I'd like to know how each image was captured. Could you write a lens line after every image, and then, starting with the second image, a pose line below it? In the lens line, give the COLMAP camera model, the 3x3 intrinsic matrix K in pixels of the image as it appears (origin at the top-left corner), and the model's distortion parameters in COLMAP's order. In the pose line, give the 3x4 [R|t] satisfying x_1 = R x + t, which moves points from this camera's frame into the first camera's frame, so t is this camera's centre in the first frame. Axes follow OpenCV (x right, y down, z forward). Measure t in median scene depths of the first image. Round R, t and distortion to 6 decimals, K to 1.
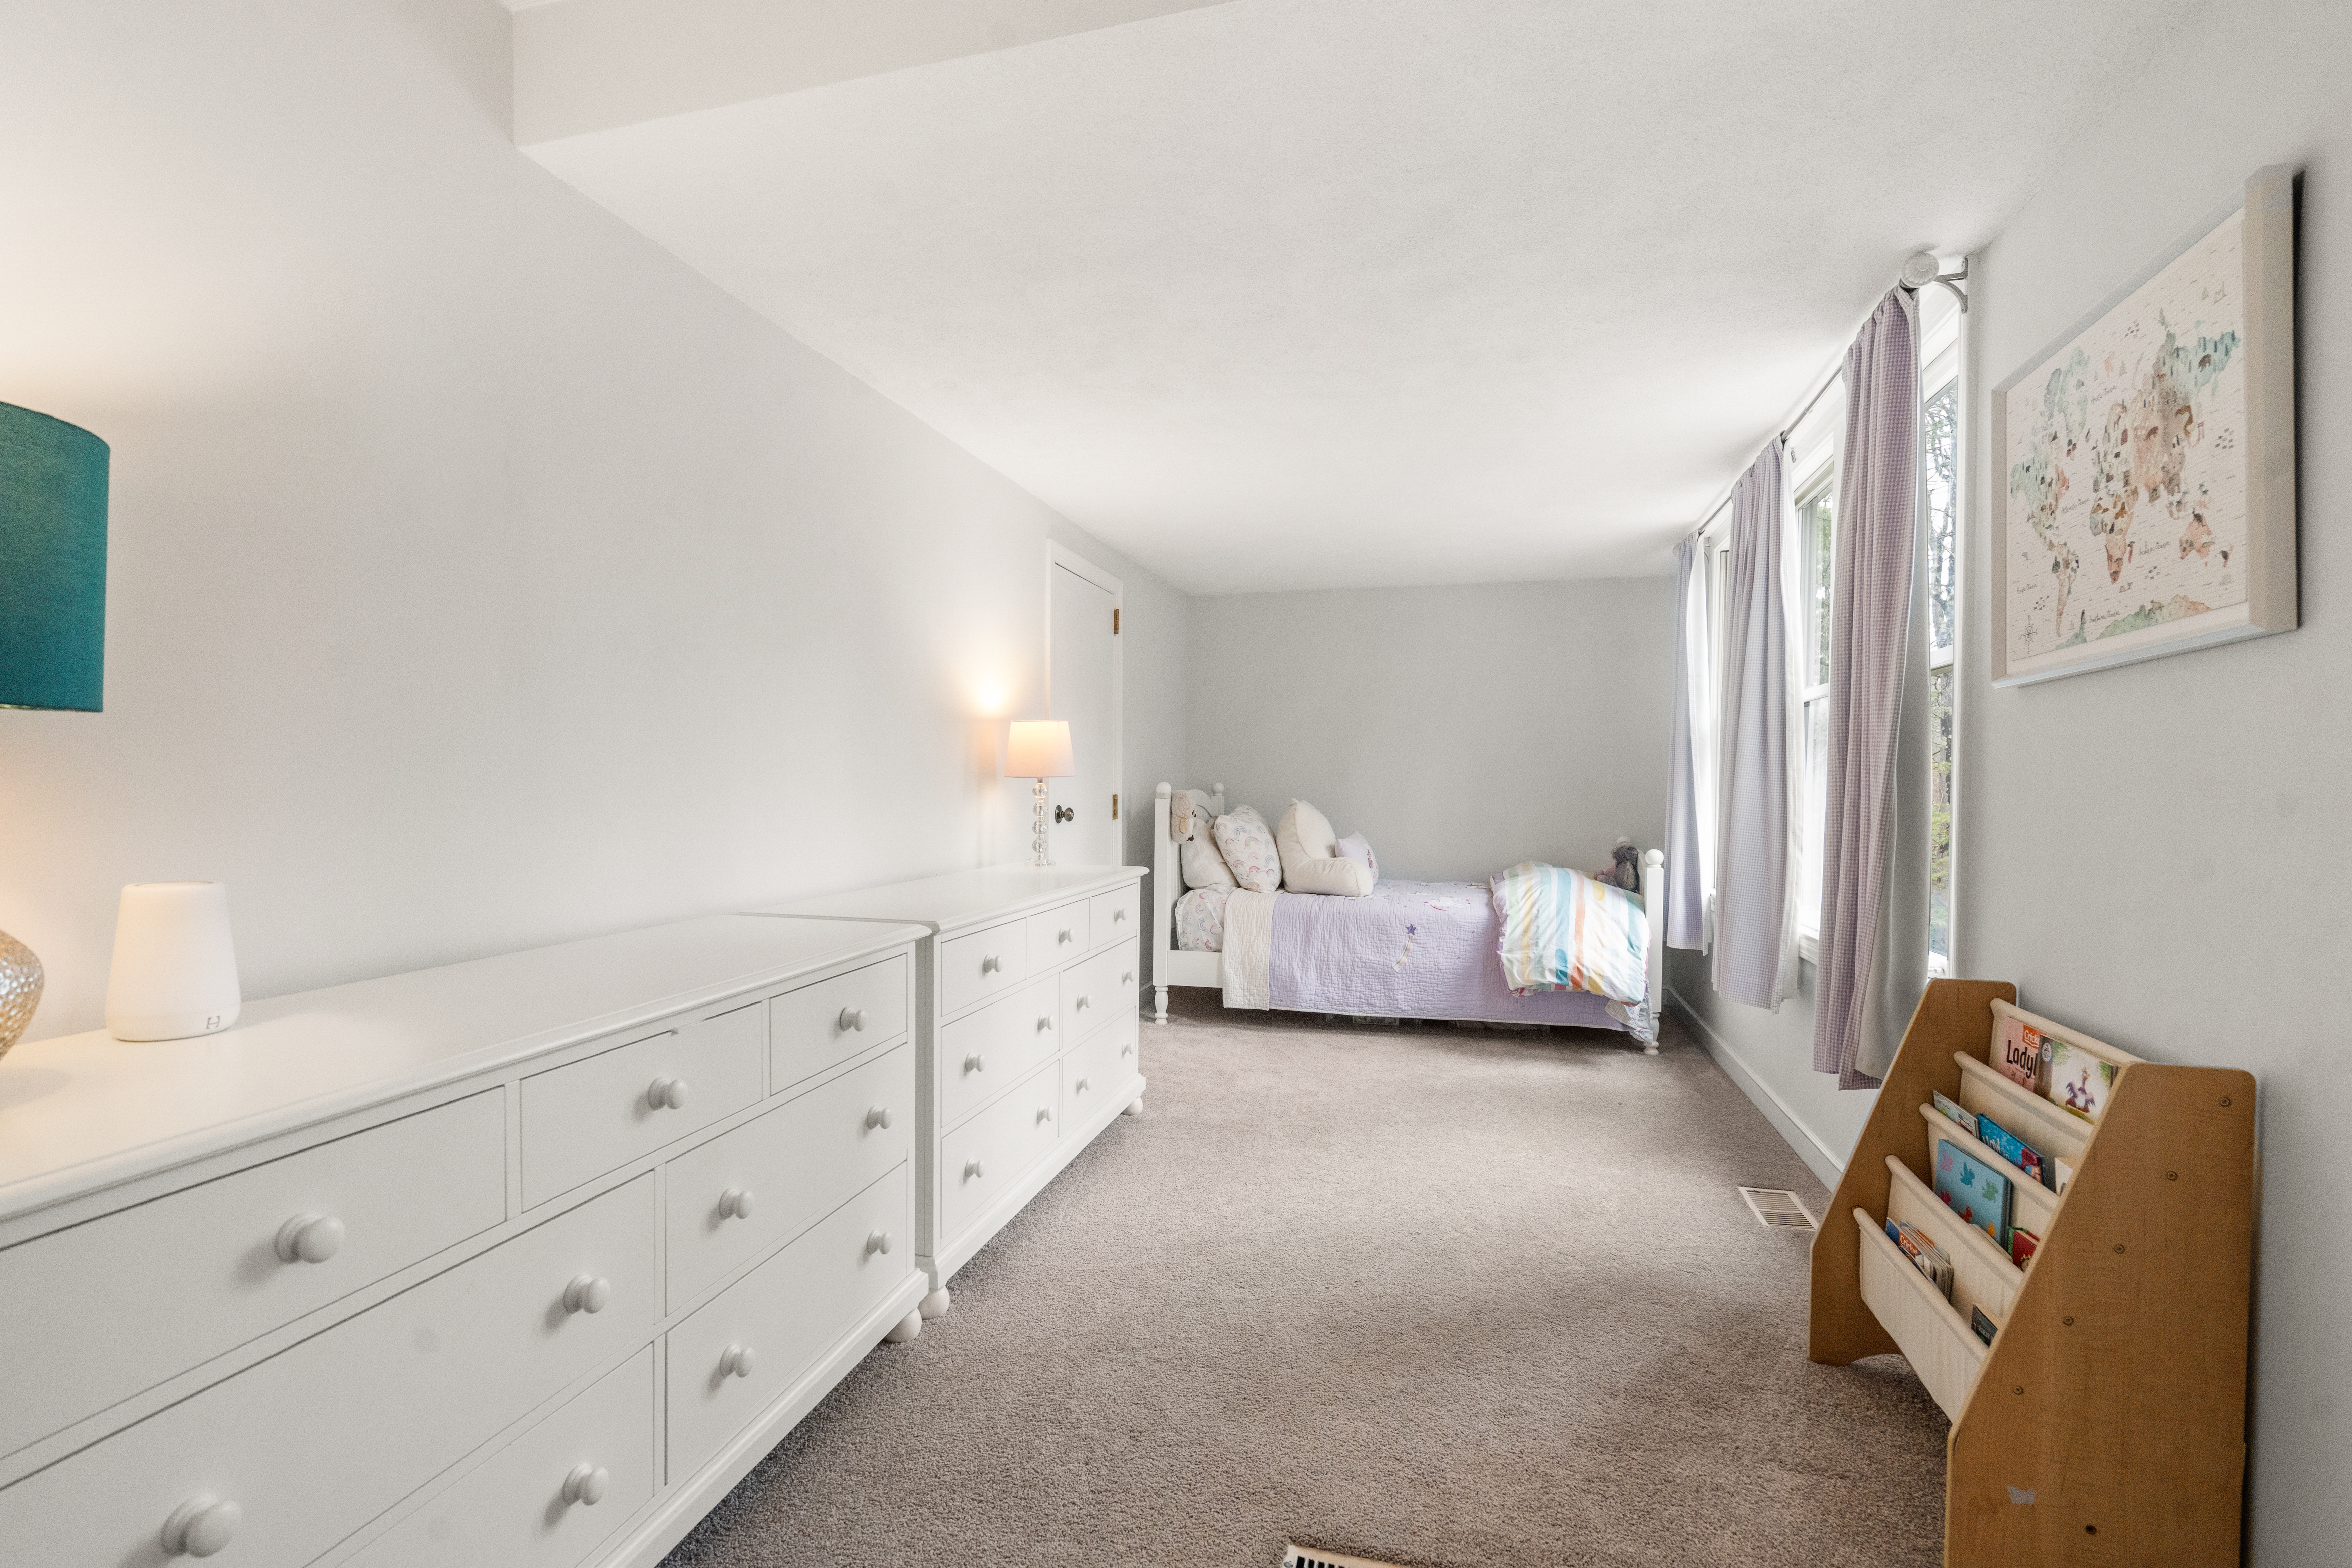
lens RADIAL K [[1080.8, 0, 1164.5], [0, 1080.8, 810.7], [0, 0, 1]] dist [-0.003192, 0.000035]
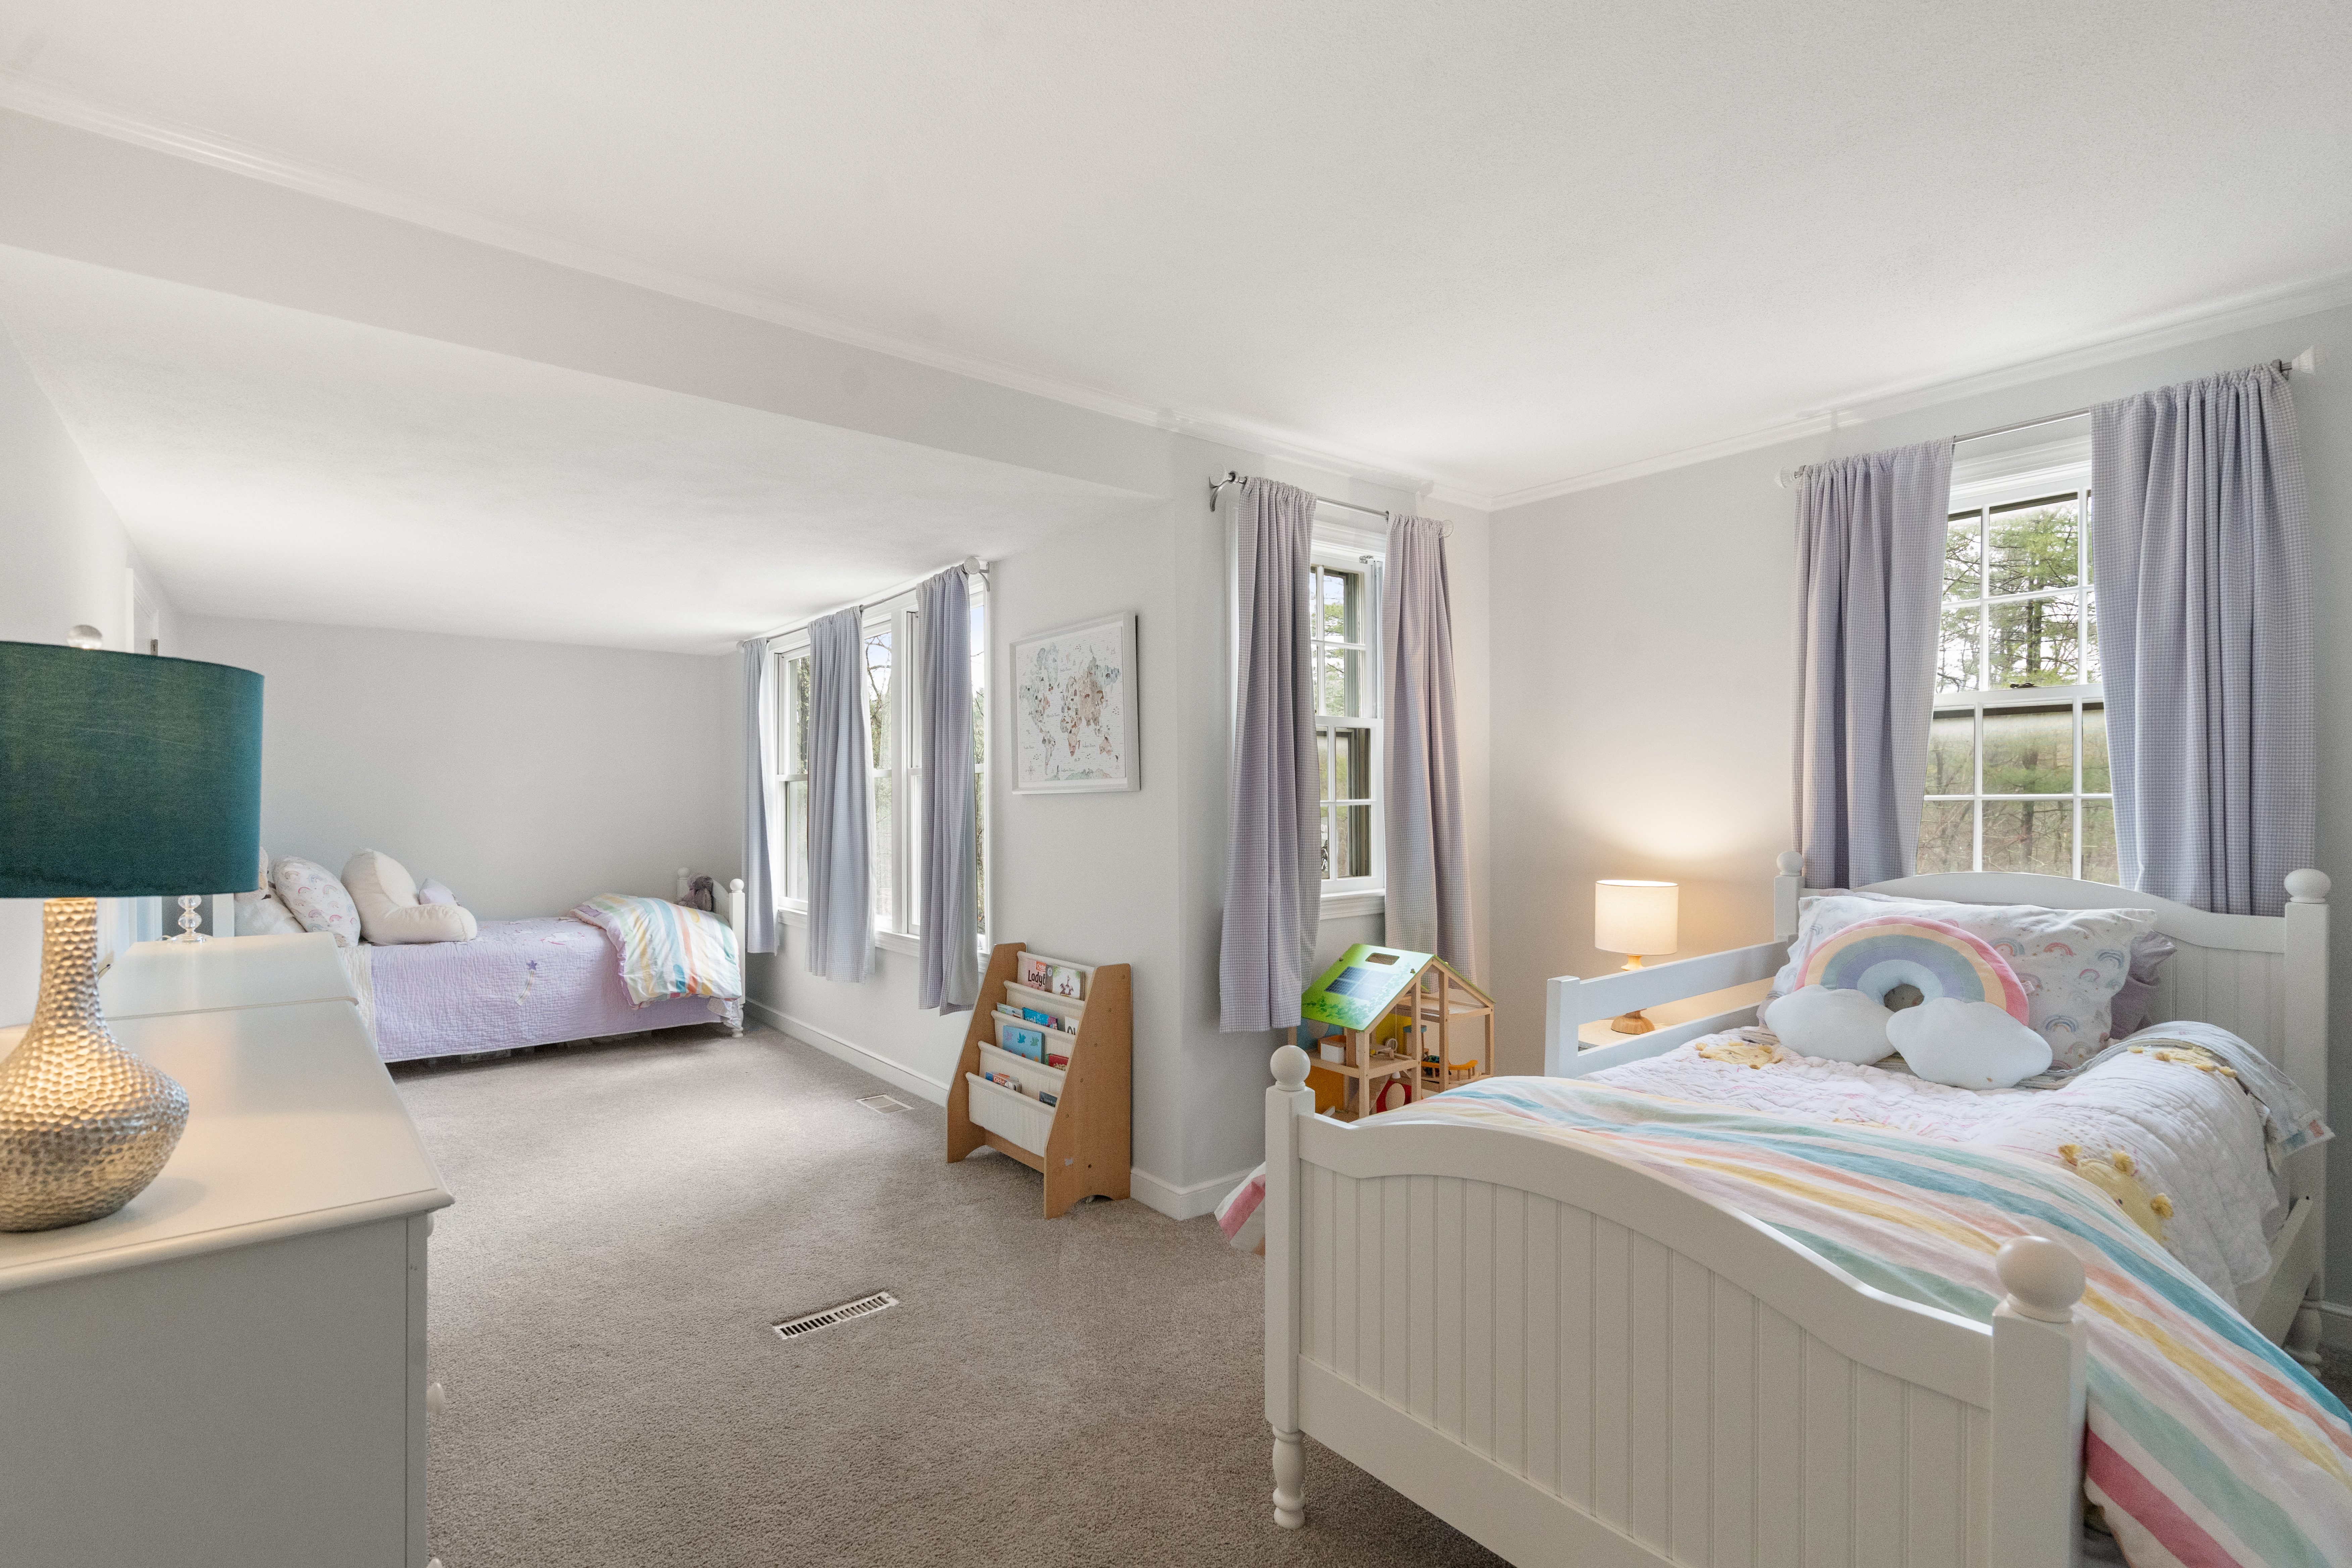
lens RADIAL K [[1080.8, 0, 1164.5], [0, 1080.8, 810.7], [0, 0, 1]] dist [-0.003192, 0.000035]
pose [[0.569261, -0.012329, 0.822065, -0.657086], [0.020776, 0.999784, 0.000607, -0.073779], [-0.821894, 0.016734, 0.569394, -0.332474]]
